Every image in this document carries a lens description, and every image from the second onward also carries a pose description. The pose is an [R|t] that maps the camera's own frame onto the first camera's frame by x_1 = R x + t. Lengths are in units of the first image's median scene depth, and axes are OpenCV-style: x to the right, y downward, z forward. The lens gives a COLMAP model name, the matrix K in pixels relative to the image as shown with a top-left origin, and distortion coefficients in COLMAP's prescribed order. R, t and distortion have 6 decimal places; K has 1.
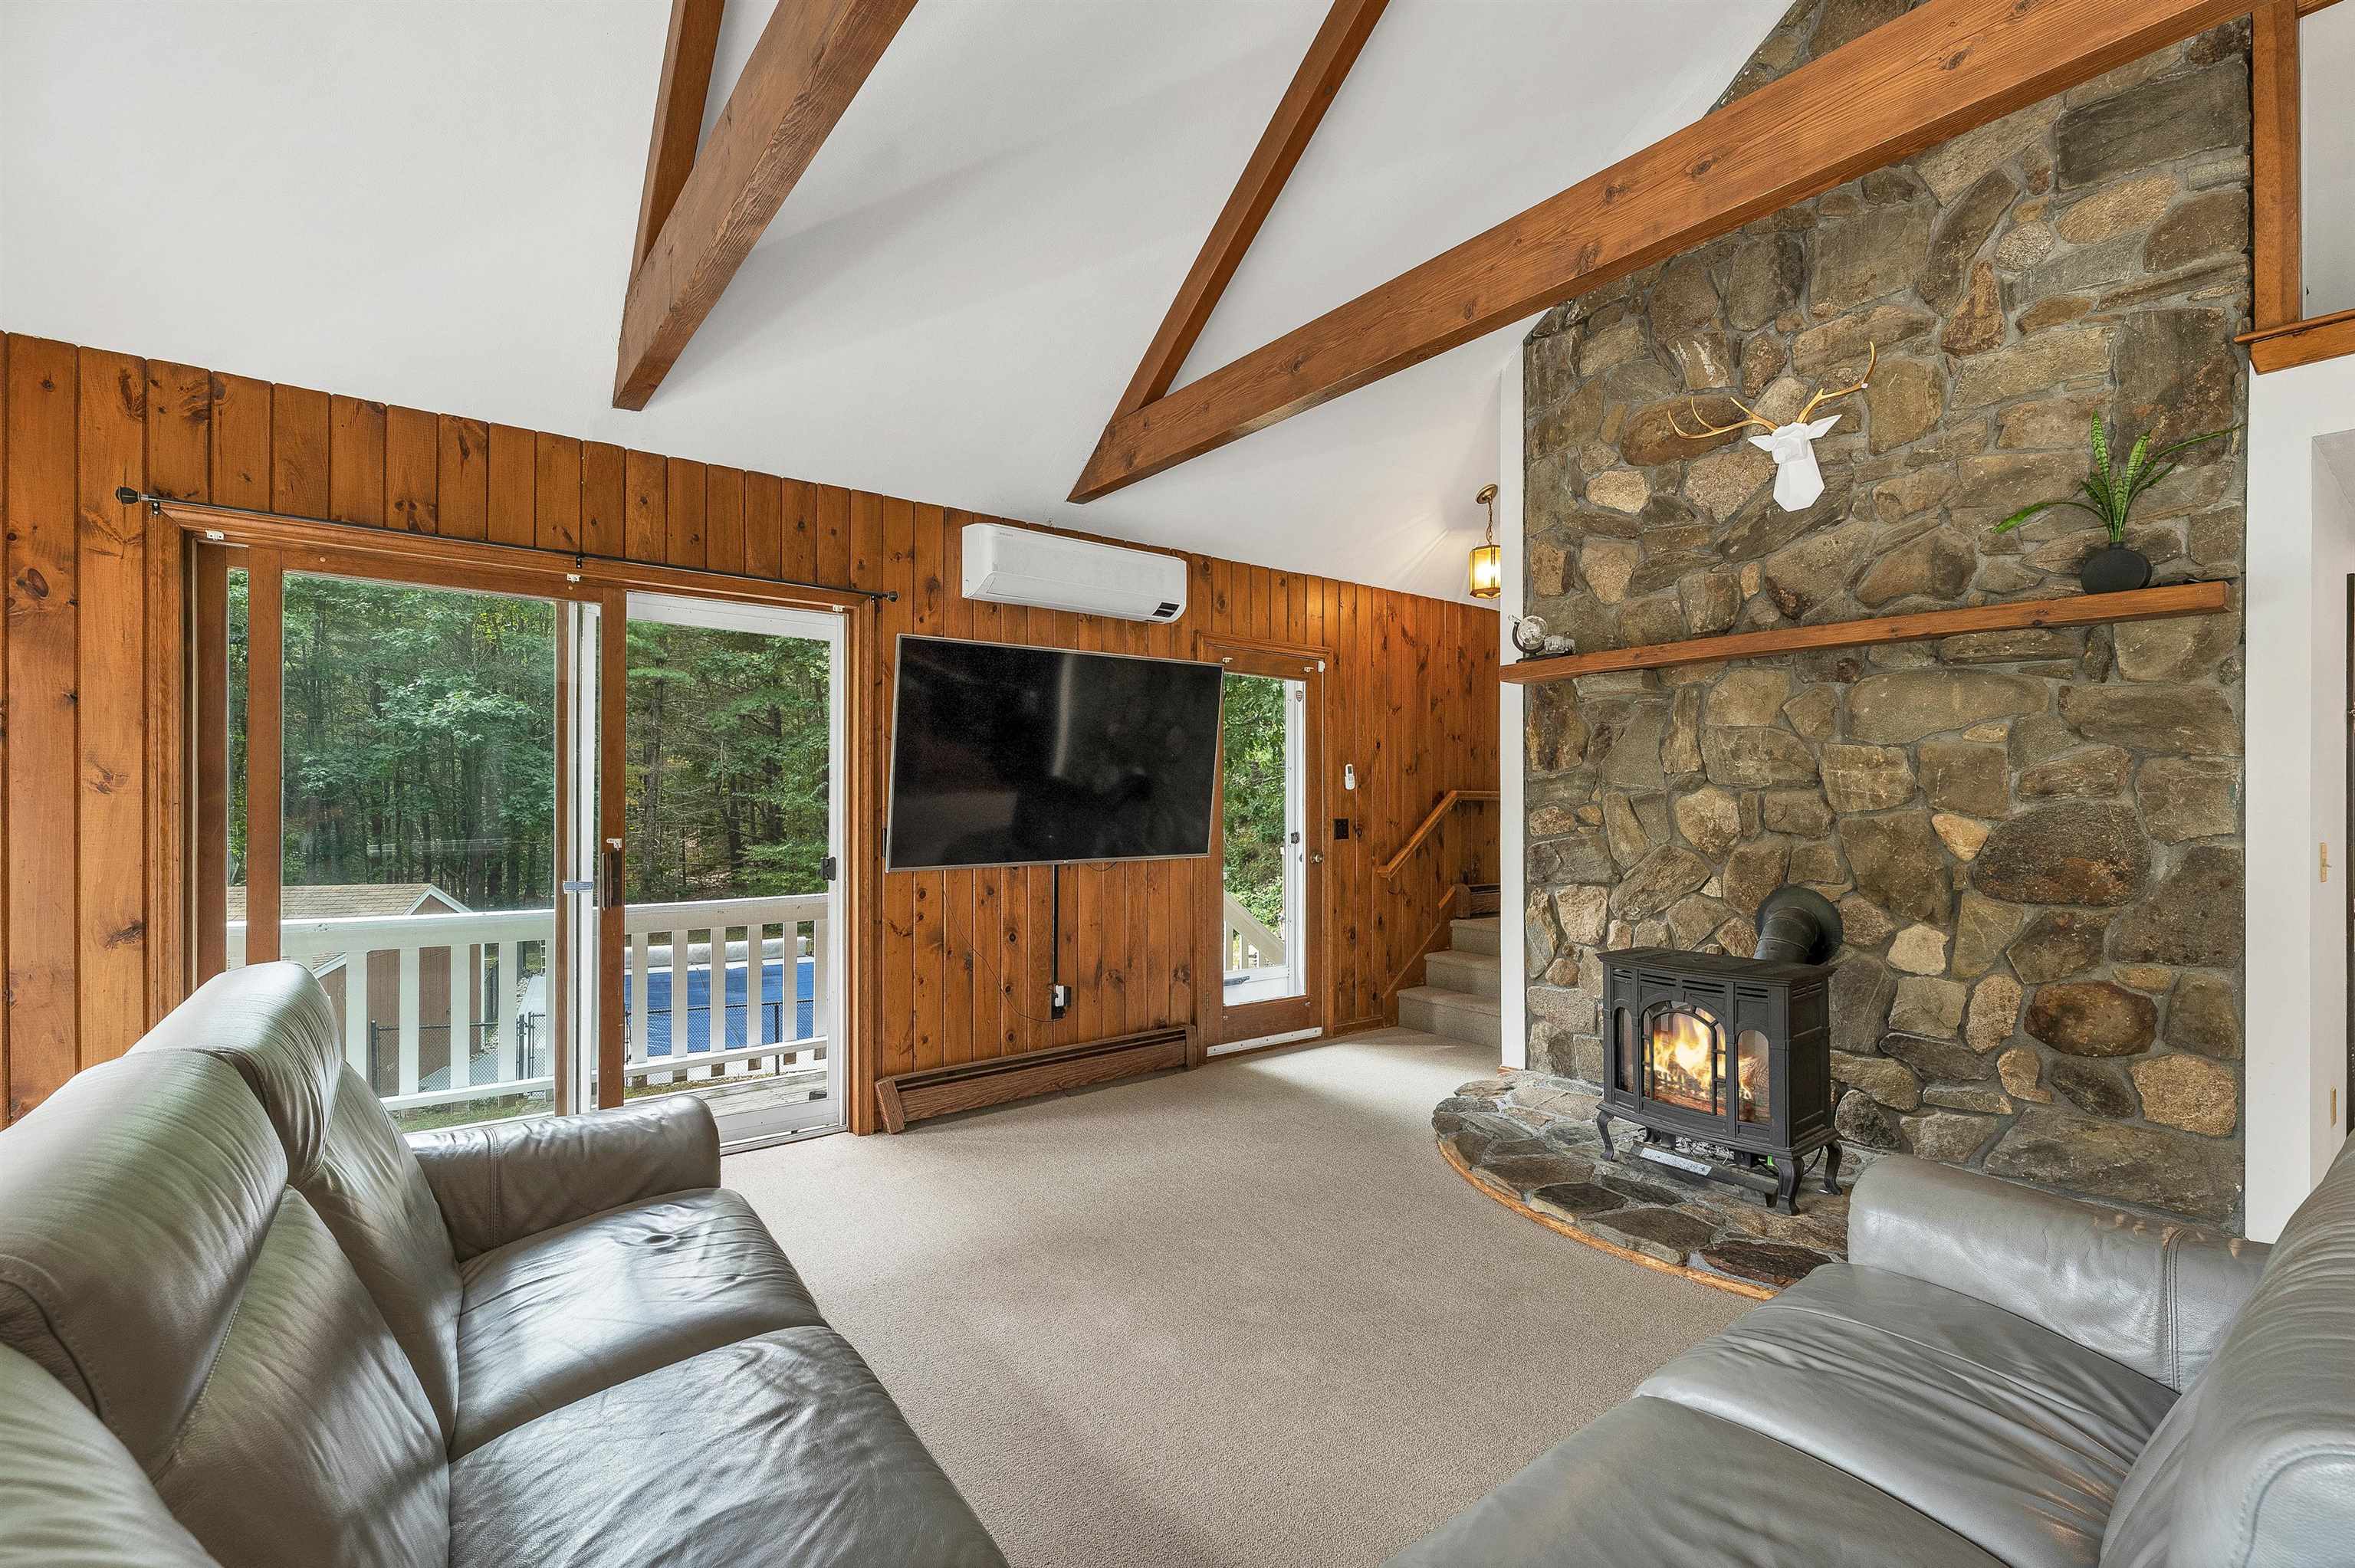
lens RADIAL K [[1022.8, 0, 1168.4], [0, 1022.8, 800.9], [0, 0, 1]] dist [-0.001373, -0.000135]
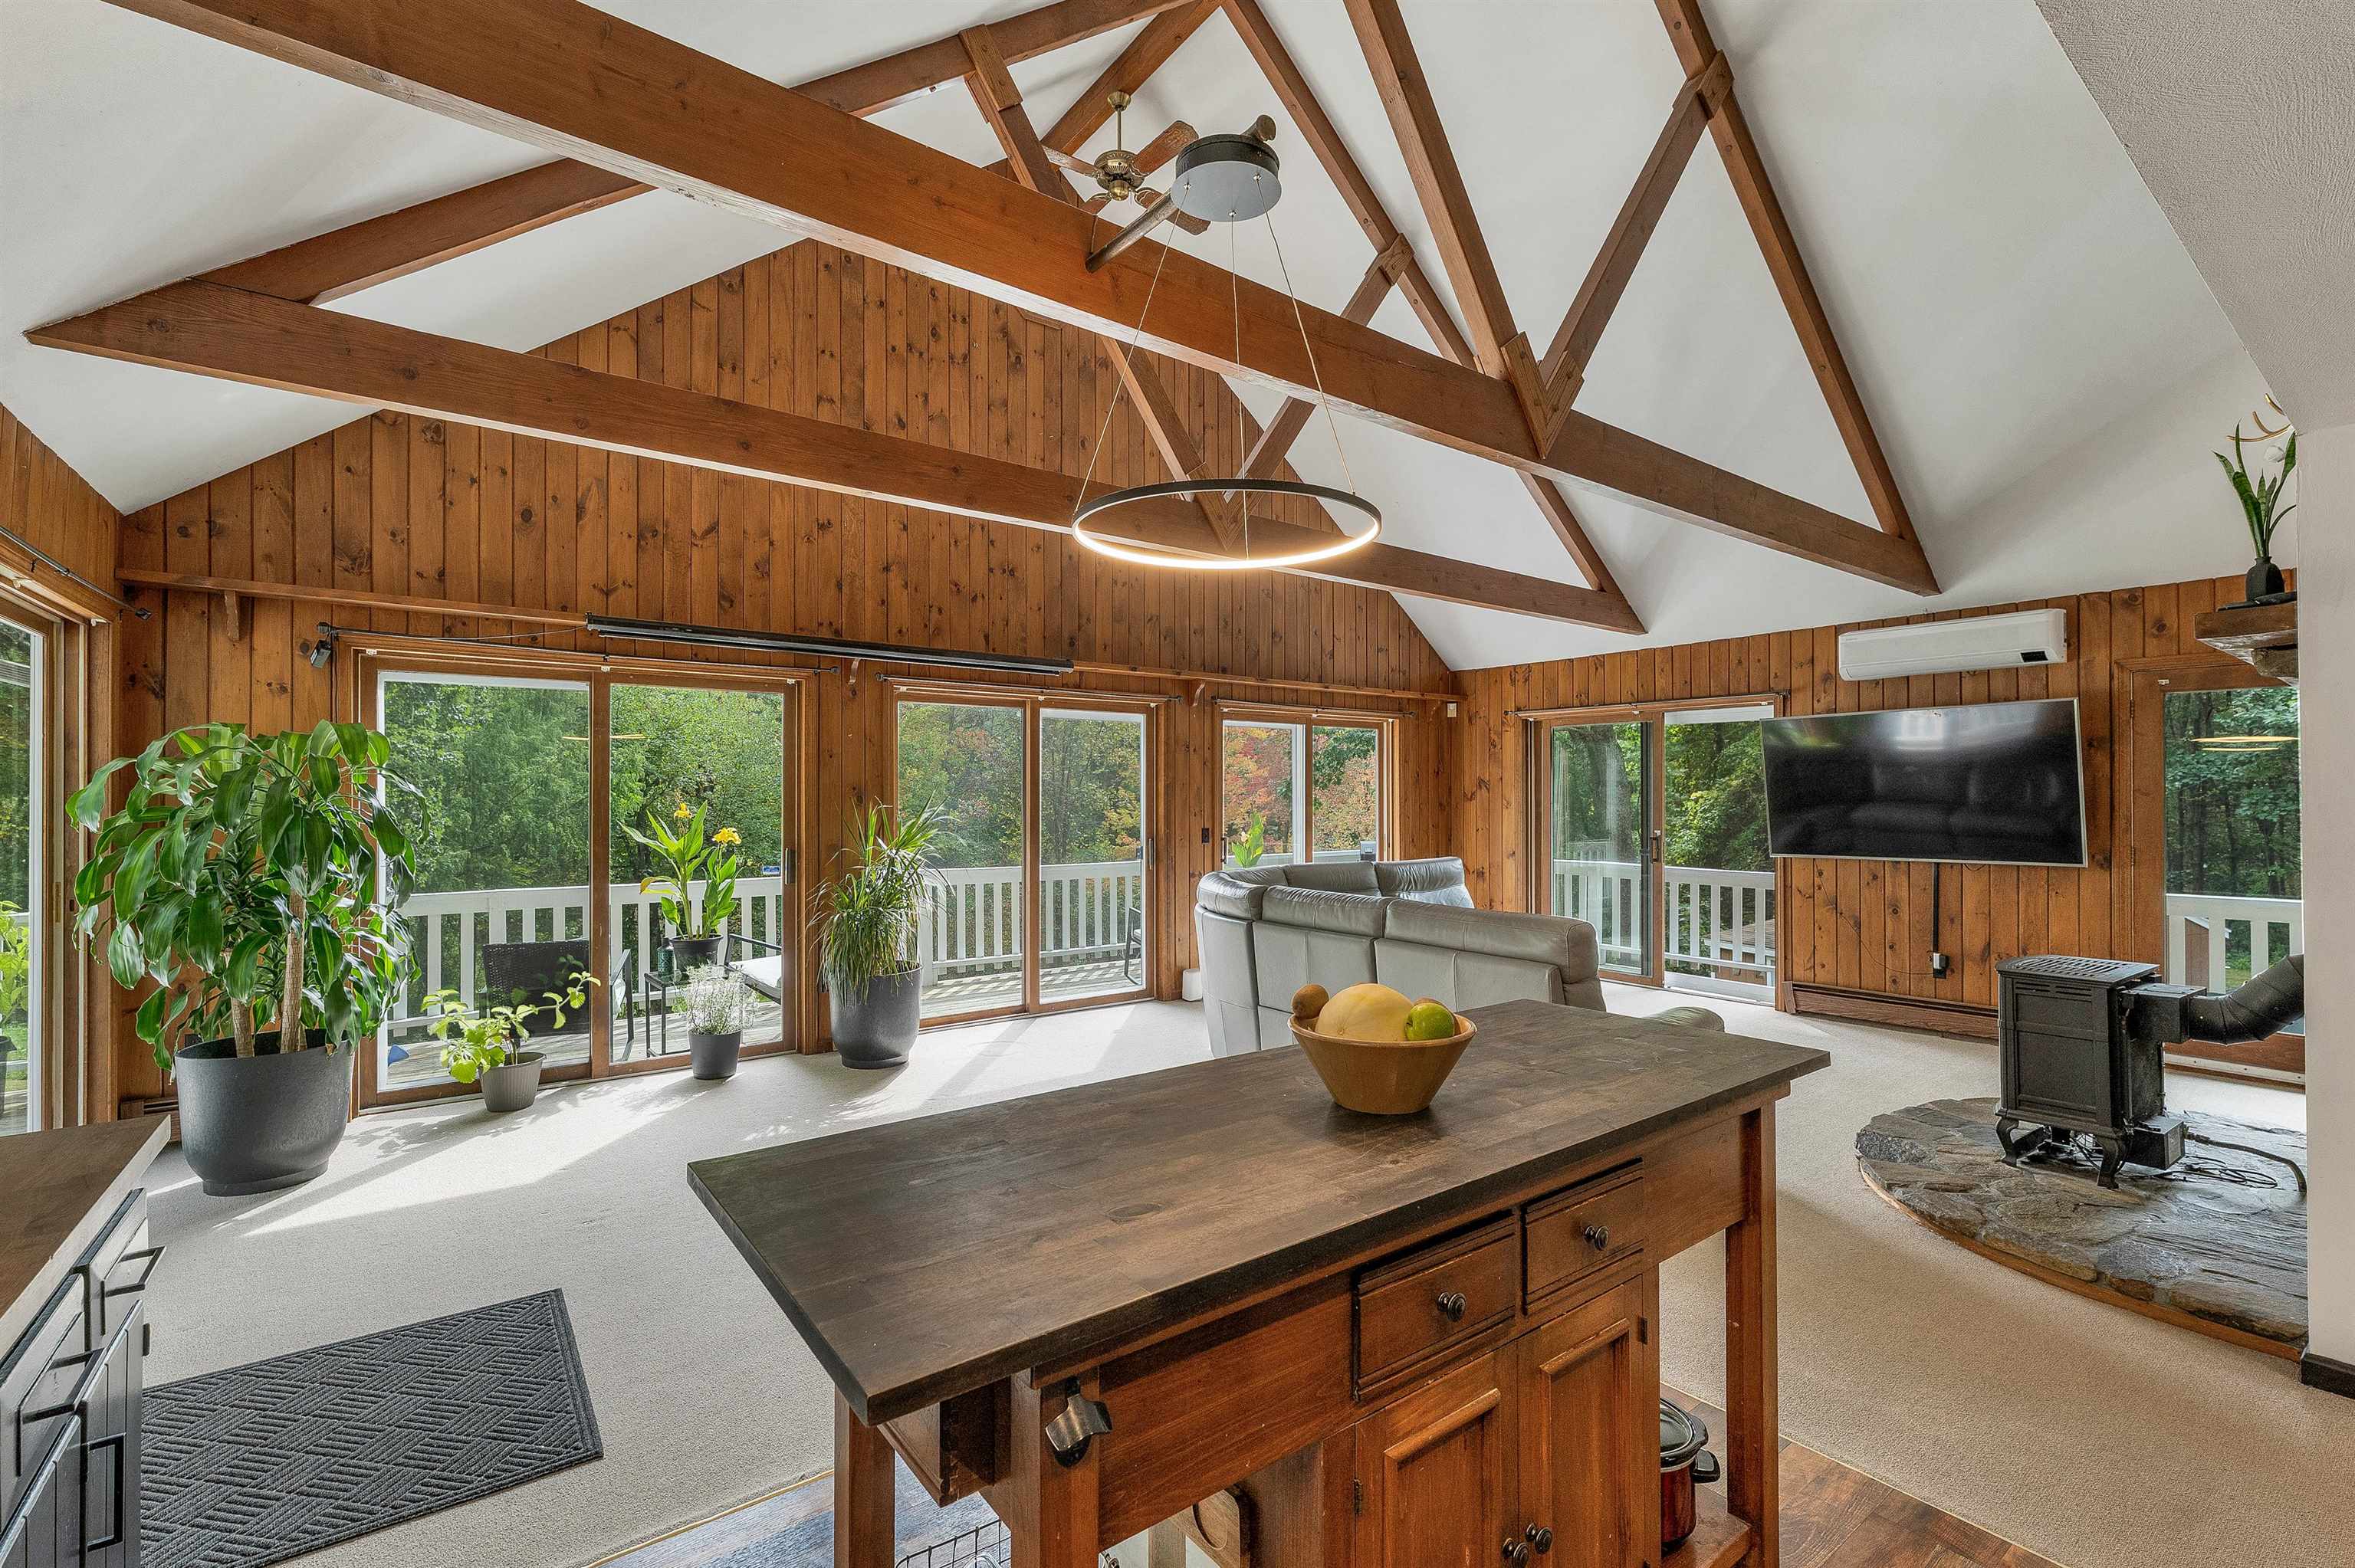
lens RADIAL K [[1011.5, 0, 1167.5], [0, 1011.5, 790.4], [0, 0, 1]] dist [-0.000273, -0.000307]
pose [[-0.014151, -0.009923, -0.999851, 1.425594], [0.000424, 0.999951, -0.009930, -0.023974], [0.999900, -0.000564, -0.014146, 0.010293]]
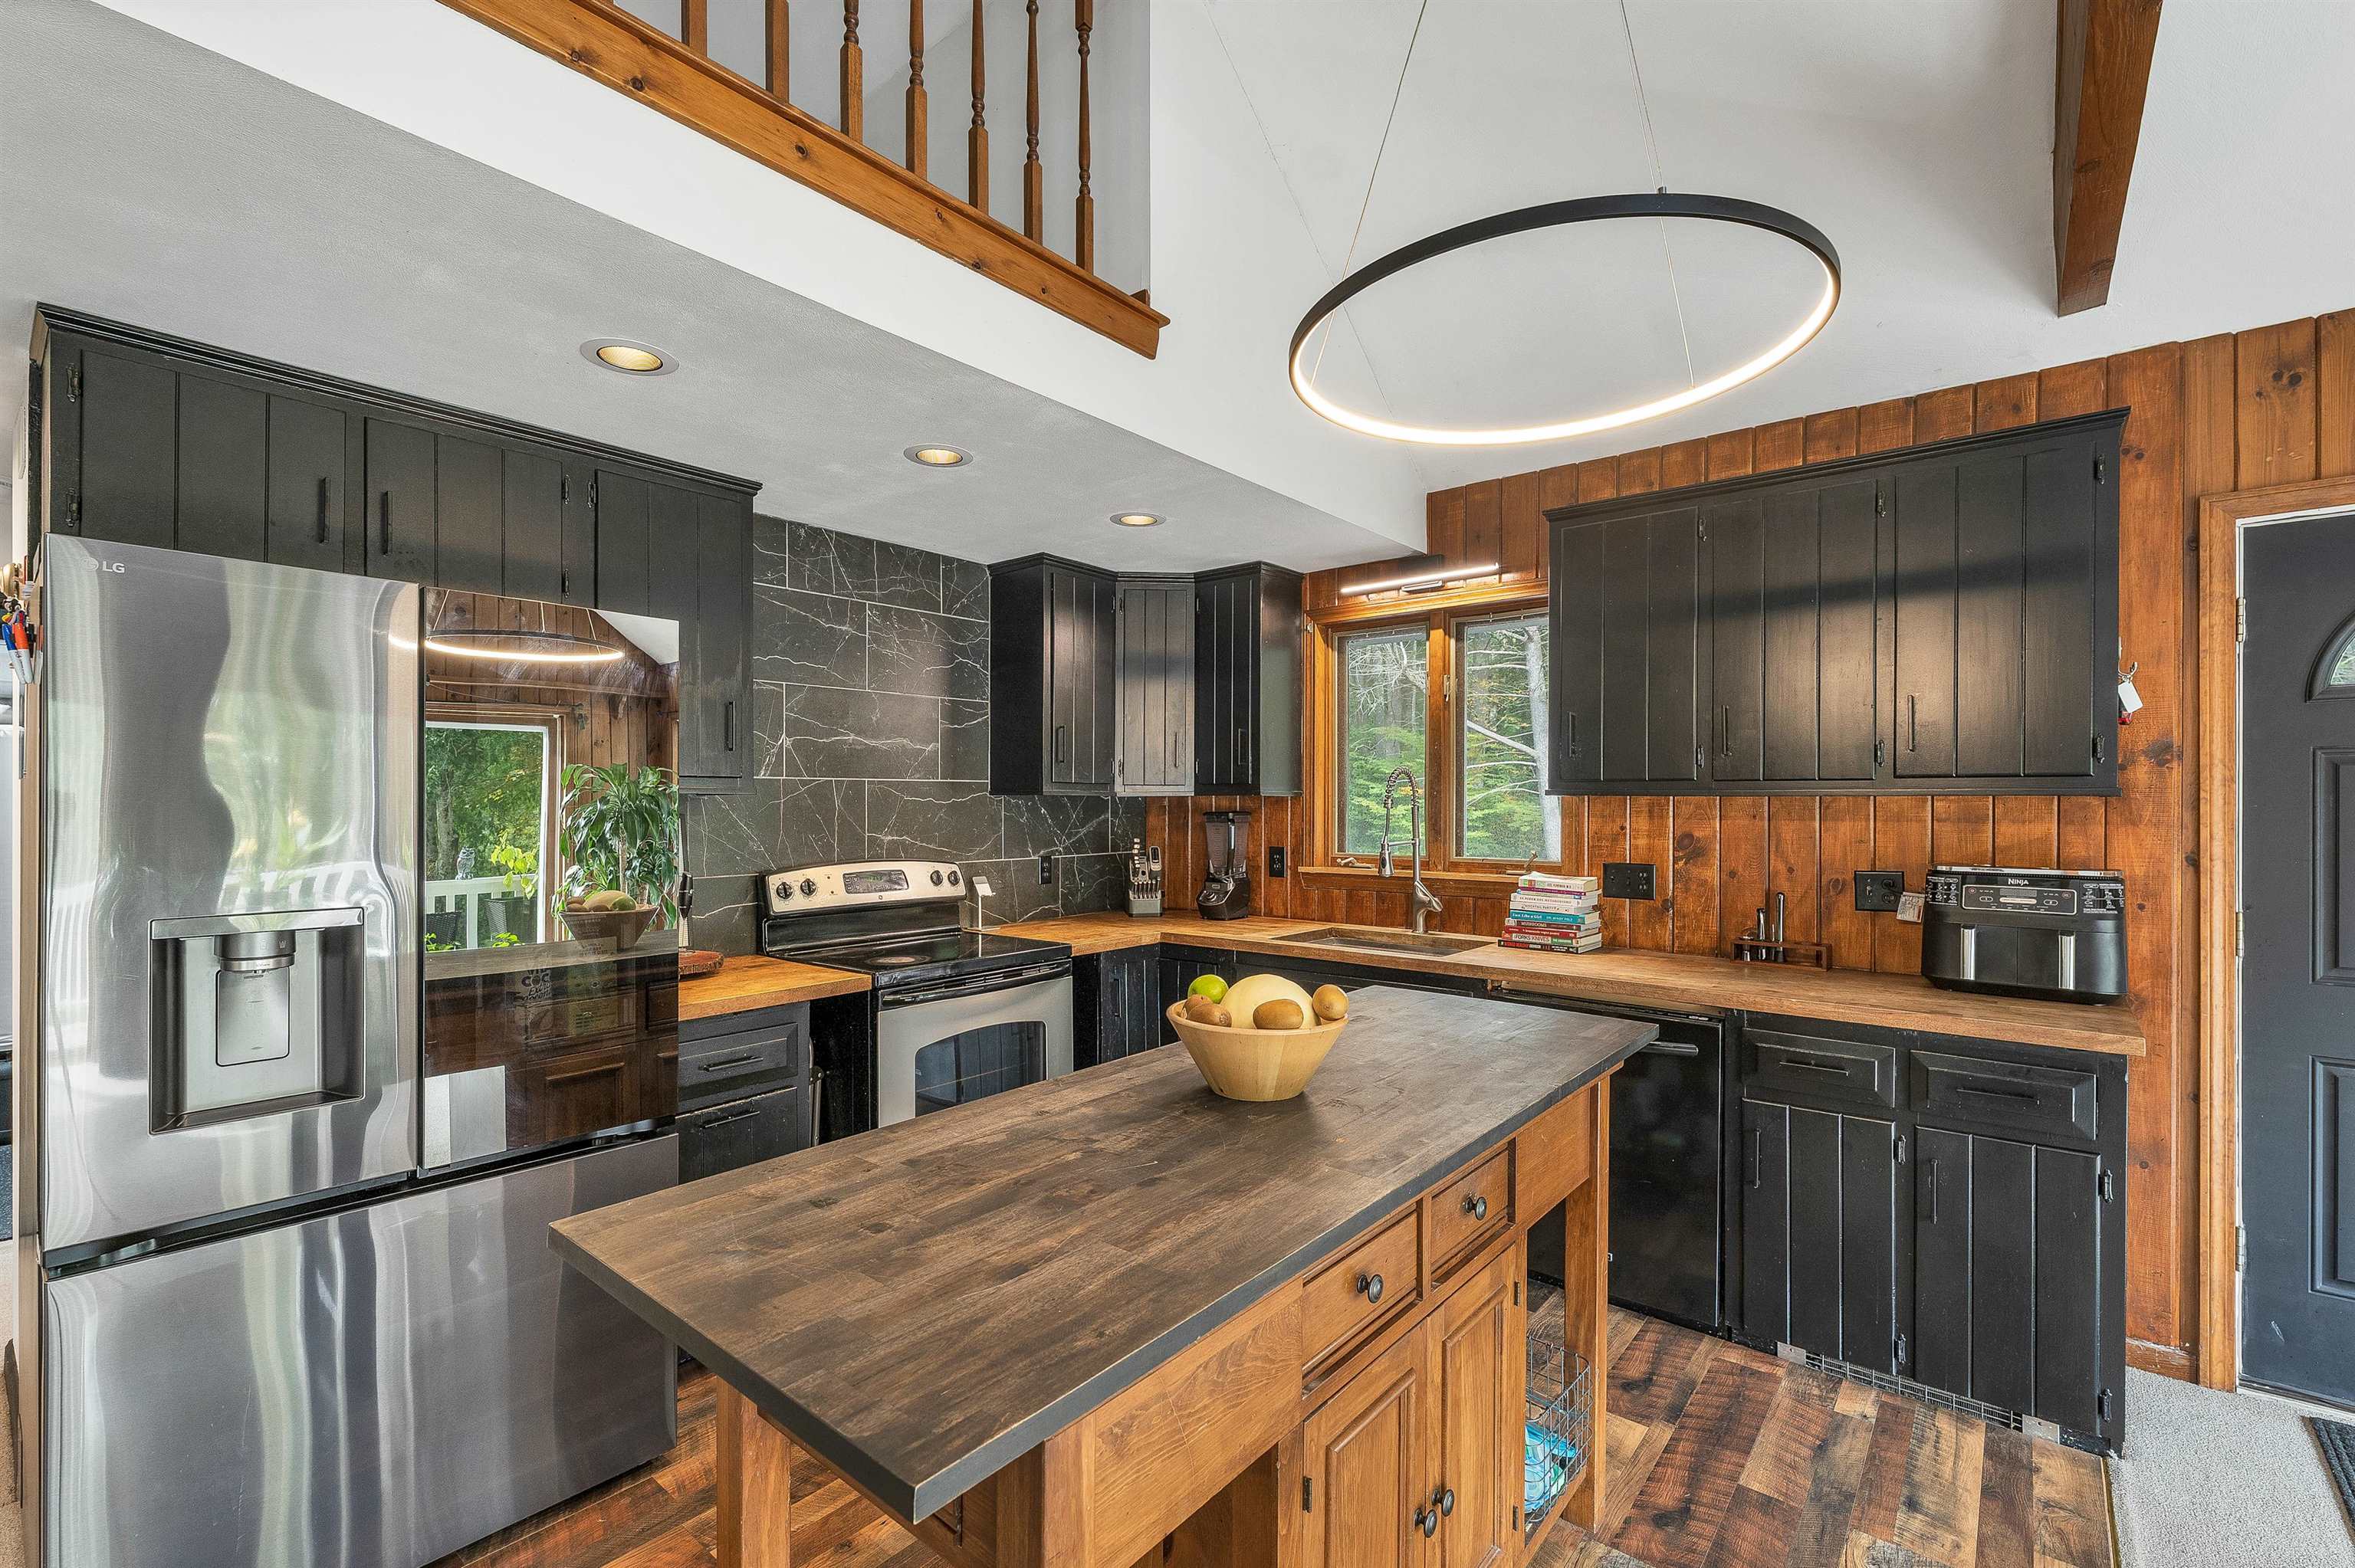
lens RADIAL K [[1022.8, 0, 1168.4], [0, 1022.8, 800.9], [0, 0, 1]] dist [-0.001373, -0.000135]
pose [[-0.218572, -0.000537, 0.975821, 0.627919], [-0.002792, 0.999996, -0.000075, -0.021114], [-0.975817, -0.002741, -0.218573, 0.214161]]
